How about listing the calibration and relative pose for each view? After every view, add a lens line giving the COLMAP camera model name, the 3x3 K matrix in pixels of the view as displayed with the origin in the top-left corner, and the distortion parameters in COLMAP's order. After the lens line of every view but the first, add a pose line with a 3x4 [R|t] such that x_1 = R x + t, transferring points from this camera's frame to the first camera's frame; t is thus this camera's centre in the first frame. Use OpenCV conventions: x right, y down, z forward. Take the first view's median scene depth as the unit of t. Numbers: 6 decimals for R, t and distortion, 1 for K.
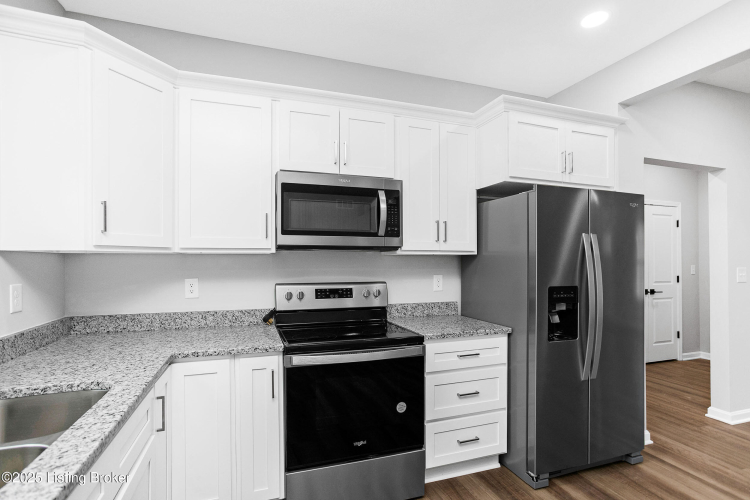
lens RADIAL K [[363.6, 0, 377.2], [0, 363.6, 260.8], [0, 0, 1]] dist [-0.035600, 0.014729]
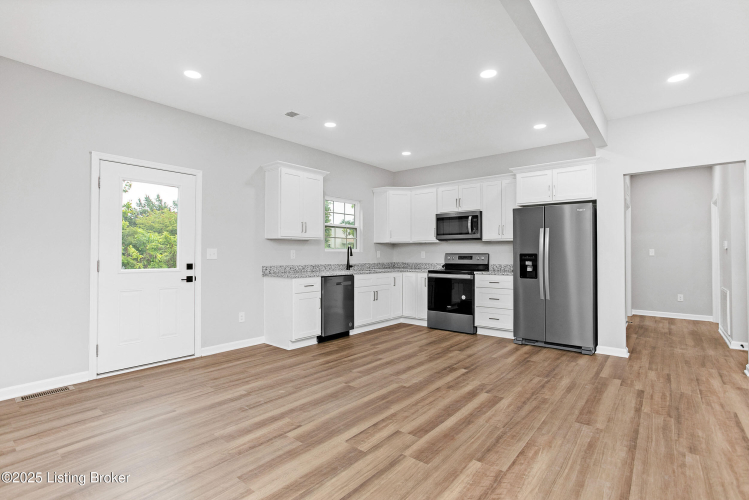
lens RADIAL K [[363.2, 0, 374.2], [0, 363.2, 249.6], [0, 0, 1]] dist [-0.035600, 0.014729]
pose [[0.519873, -0.009800, -0.854187, 1.856368], [-0.004314, 0.999891, -0.014097, 0.081054], [0.854233, 0.011013, 0.519774, -0.897023]]
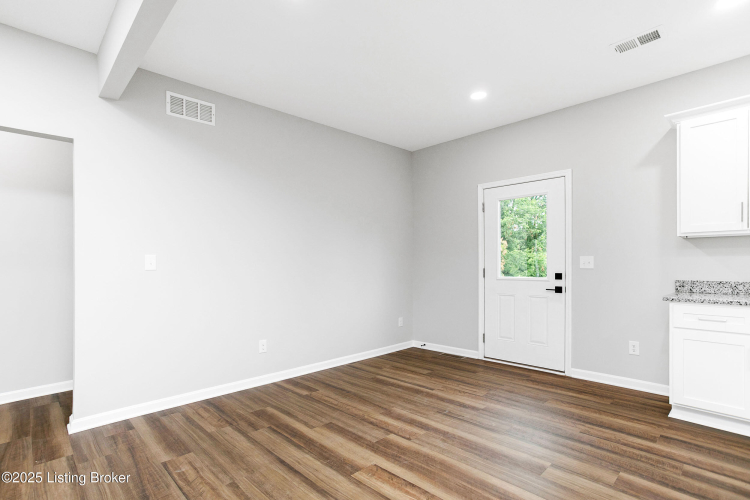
lens RADIAL K [[363.6, 0, 367.1], [0, 363.6, 267.5], [0, 0, 1]] dist [-0.035600, 0.014729]
pose [[-0.910558, 0.011139, -0.413231, 1.333157], [0.007240, 0.999913, 0.011001, 0.078908], [0.413318, 0.007026, -0.910560, 0.451704]]
